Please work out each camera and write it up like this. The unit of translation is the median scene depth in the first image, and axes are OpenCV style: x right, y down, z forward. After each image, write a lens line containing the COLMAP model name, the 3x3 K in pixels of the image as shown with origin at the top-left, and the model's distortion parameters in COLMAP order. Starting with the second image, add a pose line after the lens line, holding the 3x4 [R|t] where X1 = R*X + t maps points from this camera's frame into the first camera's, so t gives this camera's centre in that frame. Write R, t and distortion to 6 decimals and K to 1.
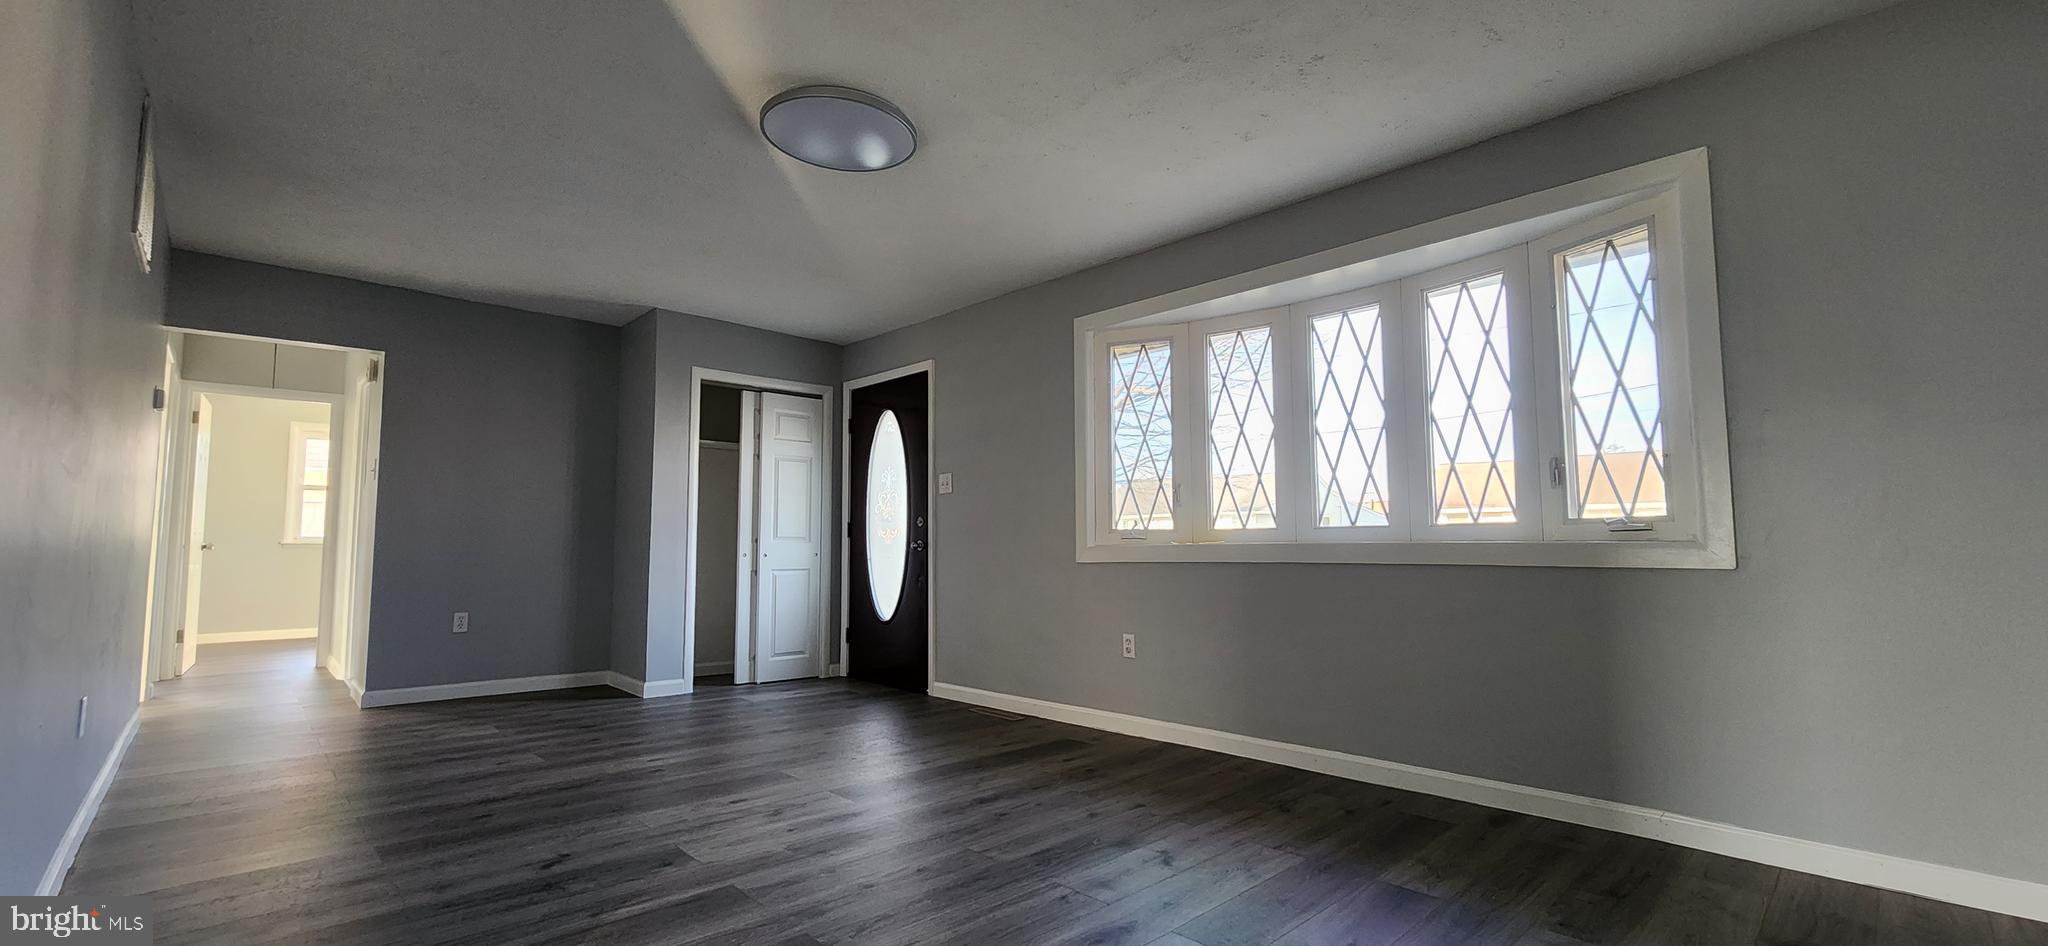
lens RADIAL K [[837.9, 0, 1020.3], [0, 837.9, 479.0], [0, 0, 1]] dist [-0.000917, 0.000381]
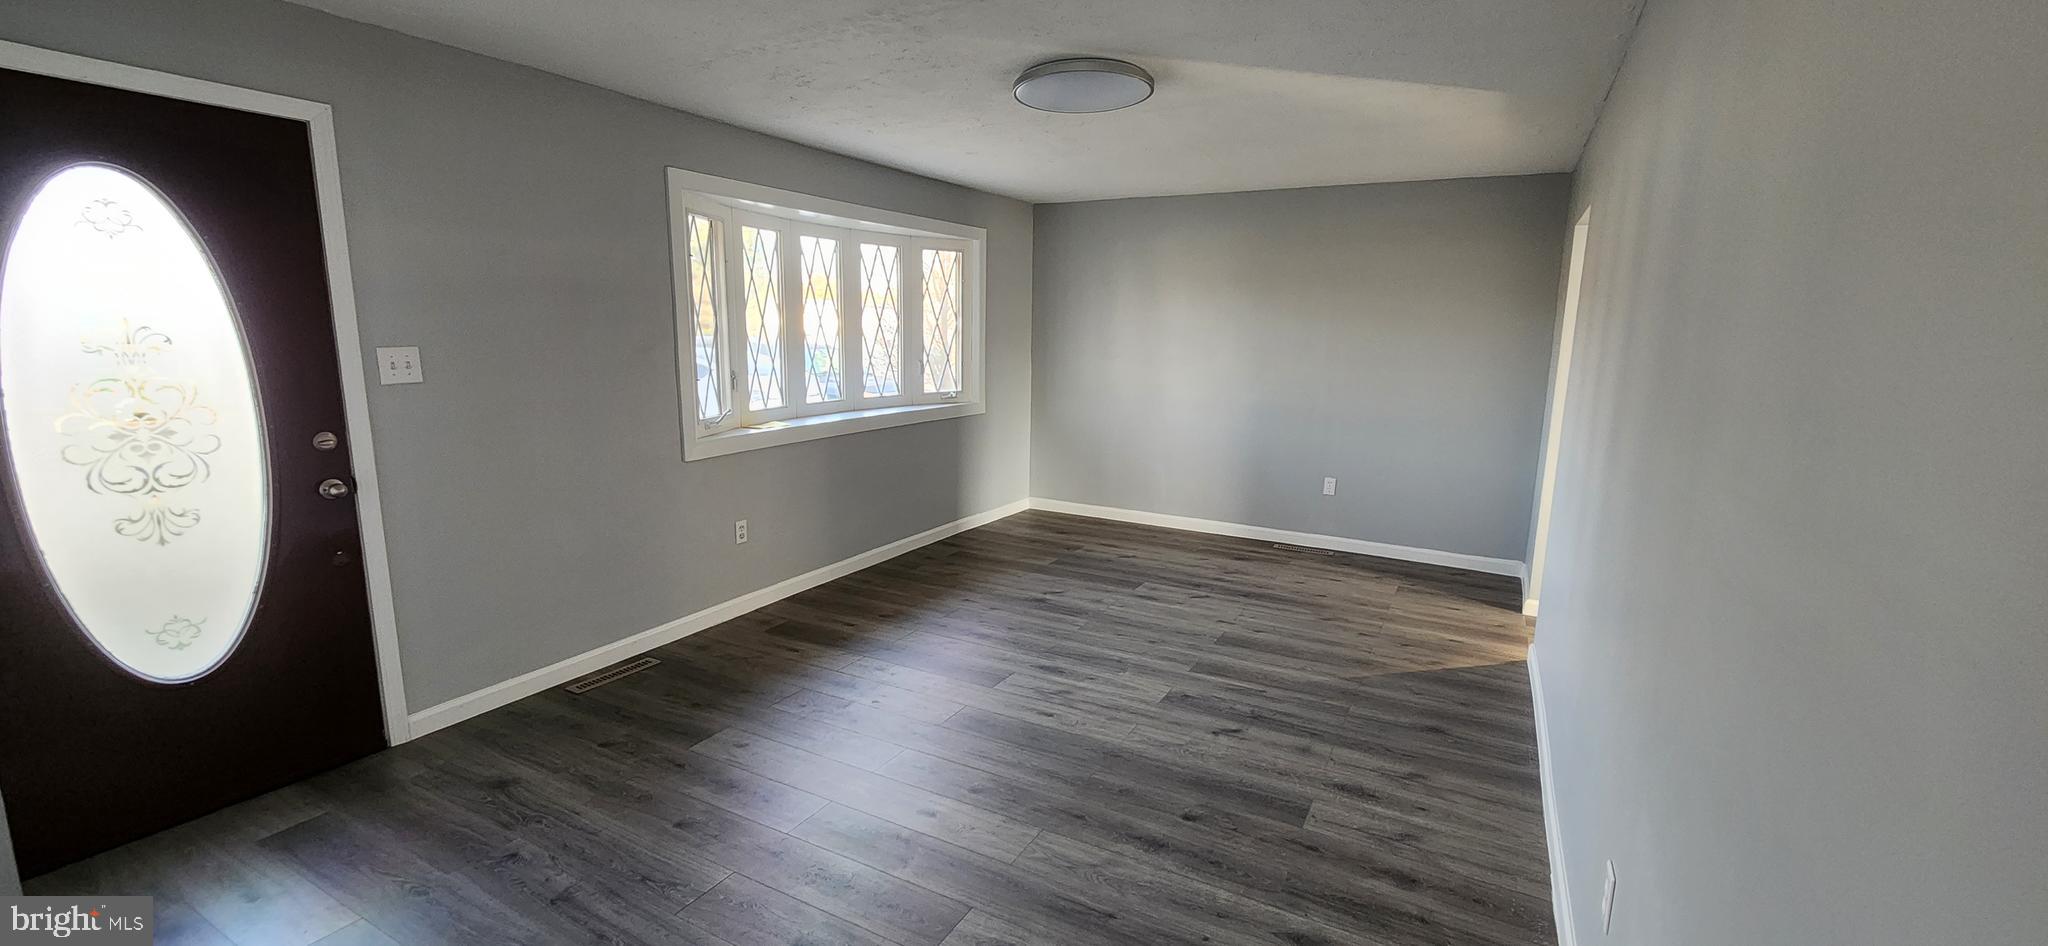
lens RADIAL K [[837.9, 0, 1020.3], [0, 837.9, 479.0], [0, 0, 1]] dist [-0.000917, 0.000381]
pose [[-0.299662, -0.169743, 0.938824, -0.807009], [-0.087636, 0.984782, 0.150080, -0.042836], [-0.950012, -0.037301, -0.309977, 0.866413]]
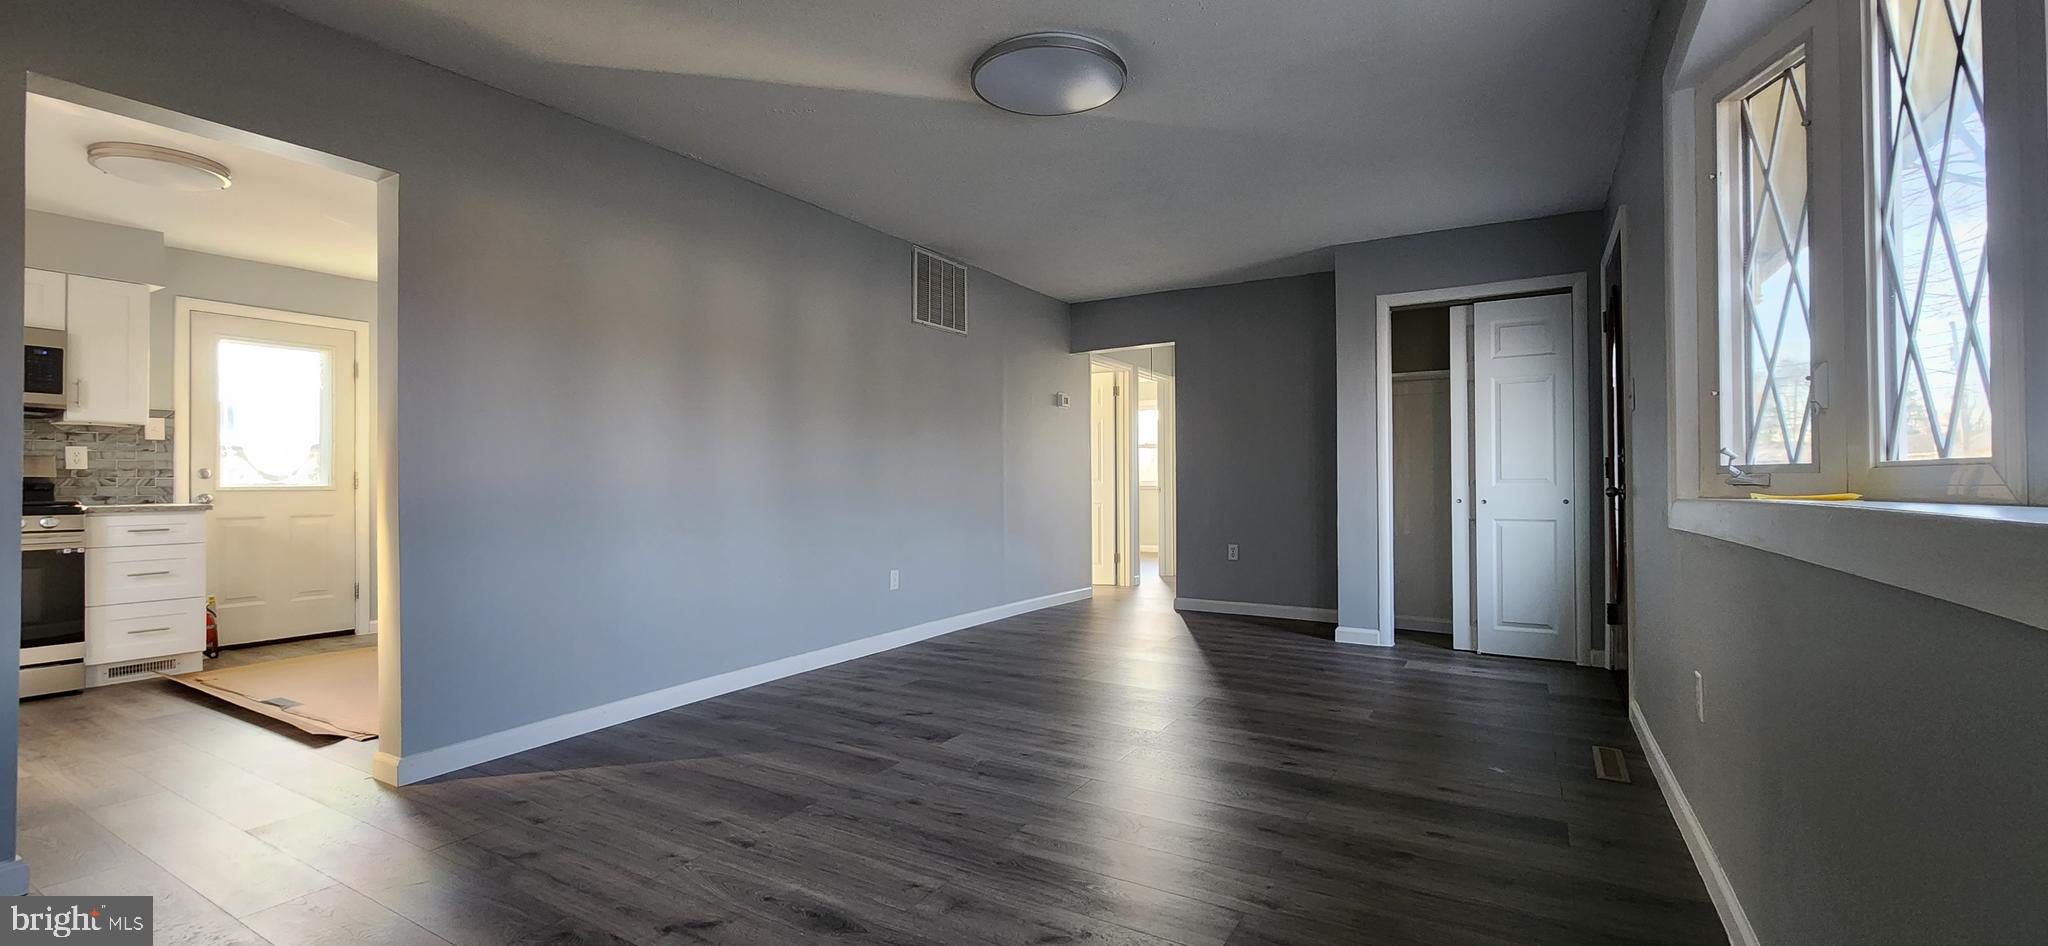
lens RADIAL K [[837.9, 0, 1020.3], [0, 837.9, 479.0], [0, 0, 1]] dist [-0.000917, 0.000381]
pose [[0.268347, -0.002080, -0.963320, 0.446262], [0.078813, 0.996693, 0.019803, 0.020416], [0.960093, -0.081236, 0.267623, 0.414711]]
